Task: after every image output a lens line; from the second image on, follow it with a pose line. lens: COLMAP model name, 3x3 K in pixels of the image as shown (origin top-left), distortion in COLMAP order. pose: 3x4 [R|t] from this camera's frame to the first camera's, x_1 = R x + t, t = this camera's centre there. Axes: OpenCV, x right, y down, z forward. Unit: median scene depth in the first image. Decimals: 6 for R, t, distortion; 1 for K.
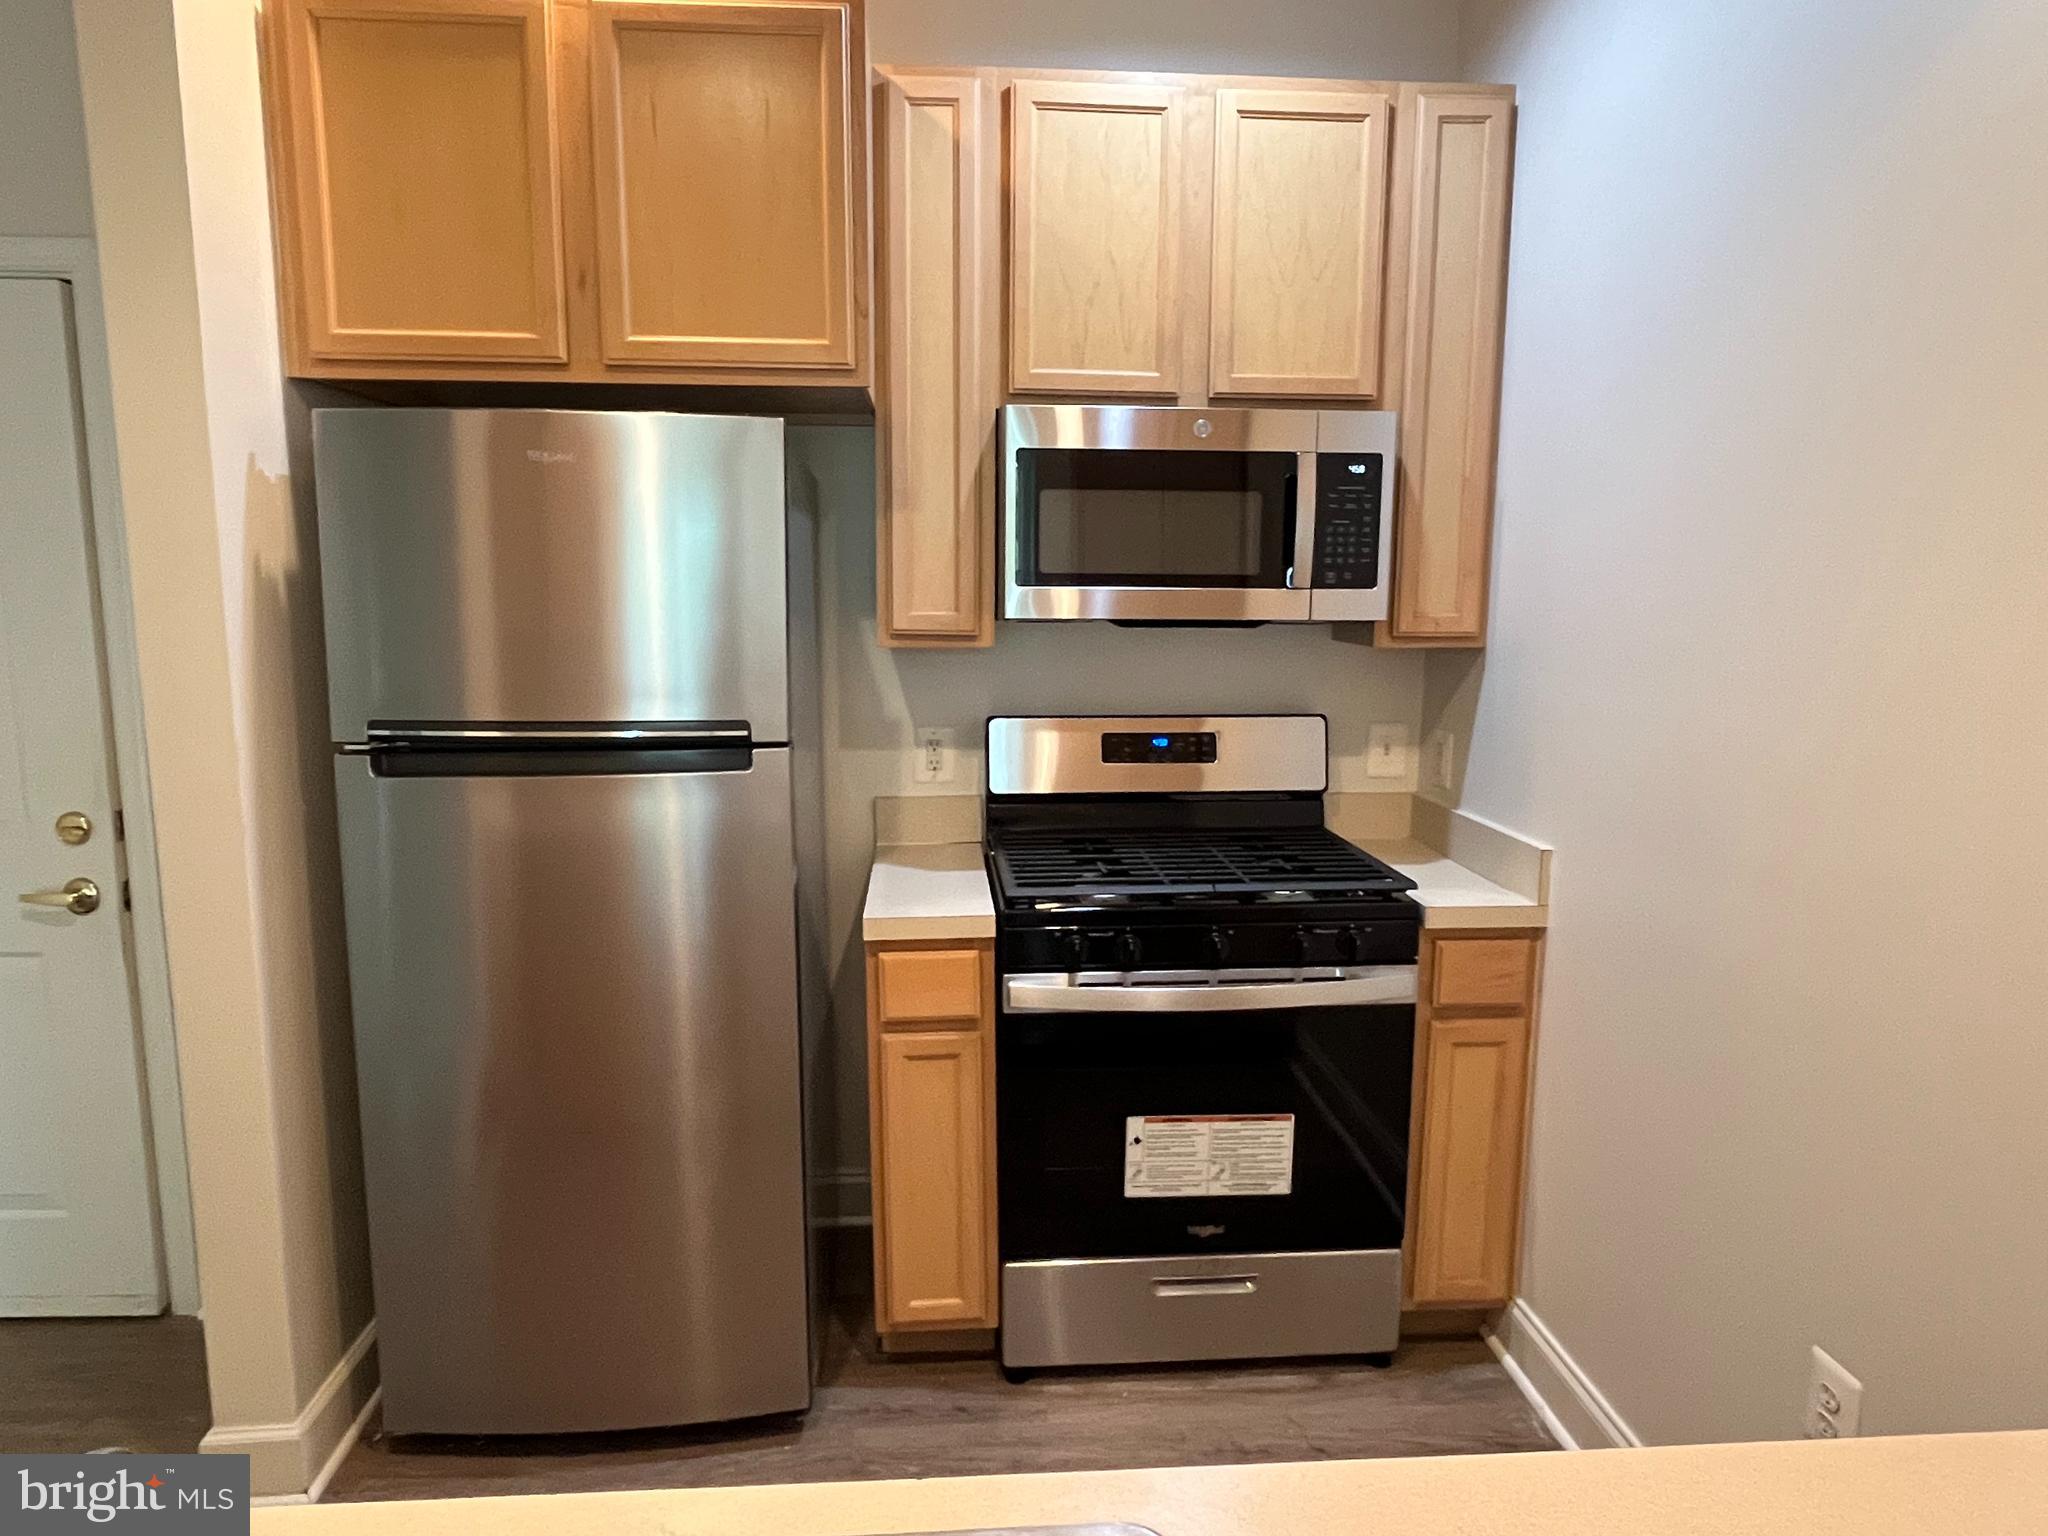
lens RADIAL K [[1247.1, 0, 1023.5], [0, 1247.1, 775.5], [0, 0, 1]] dist [0.007125, 0.001389]
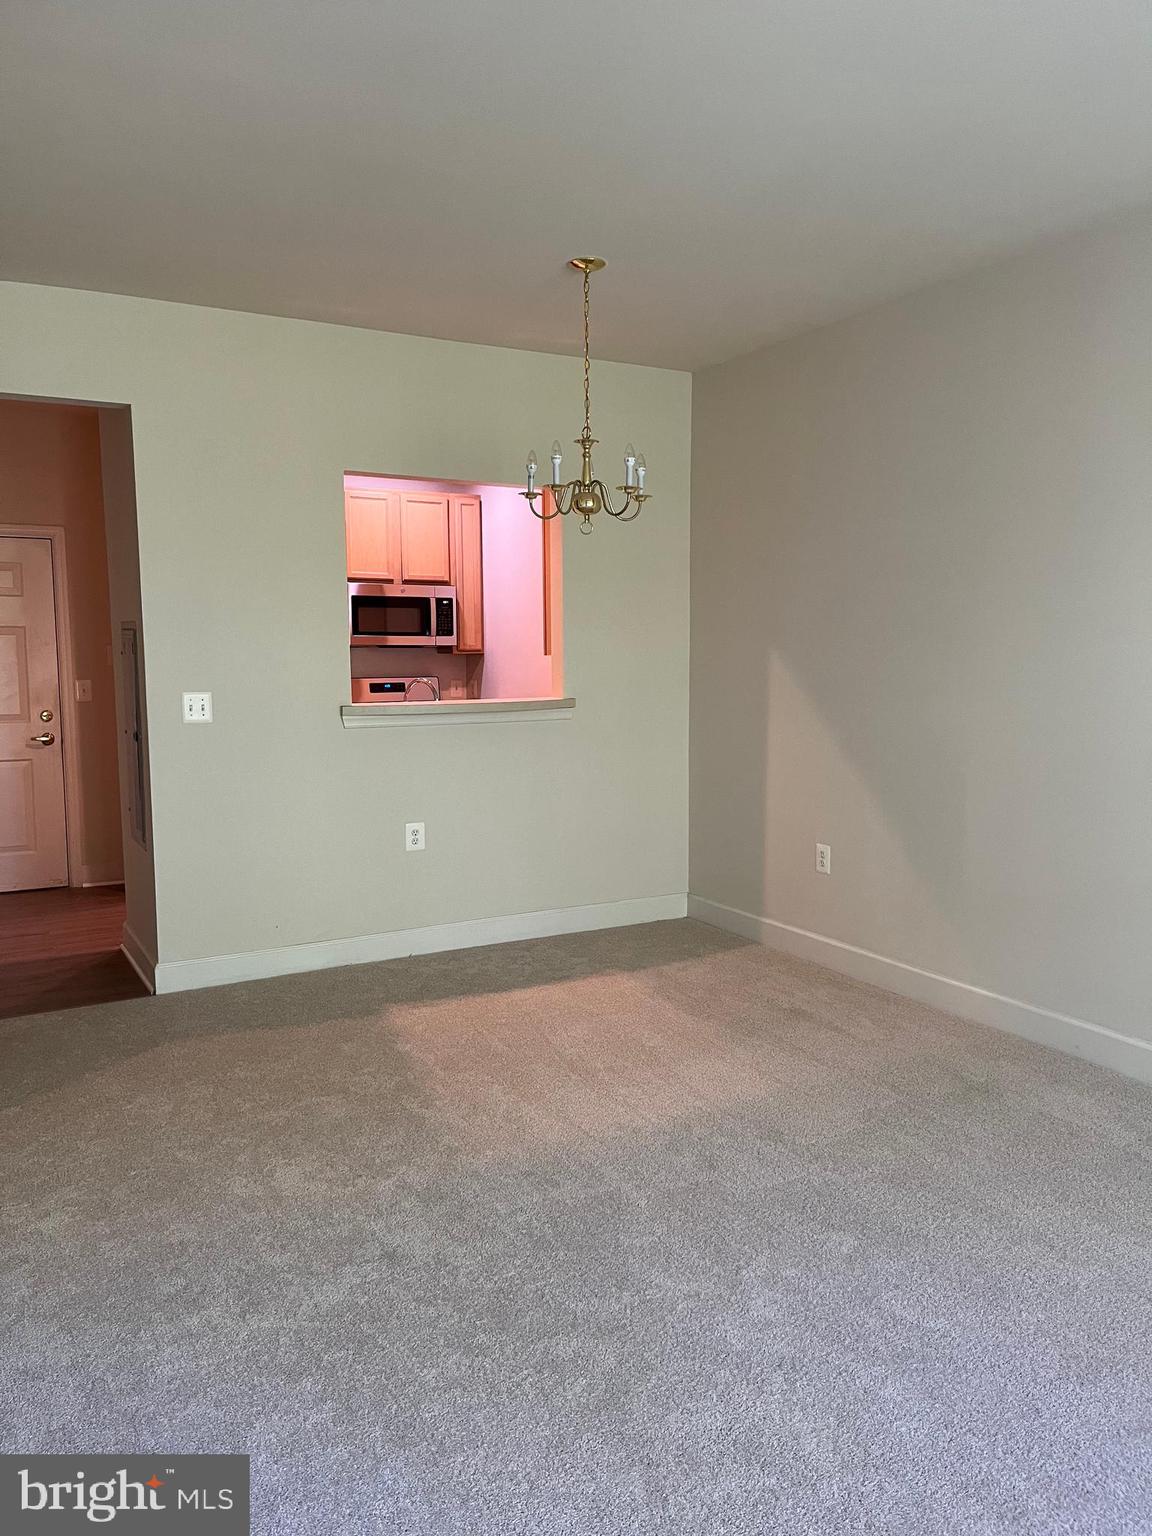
lens RADIAL K [[1170.7, 0, 580.4], [0, 1170.7, 768.9], [0, 0, 1]] dist [0.010984, 0.001058]
pose [[0.909171, -0.049097, 0.413519, -0.761530], [0.070110, 0.996897, -0.035785, 0.360703], [-0.410479, 0.061526, 0.909792, -2.090424]]
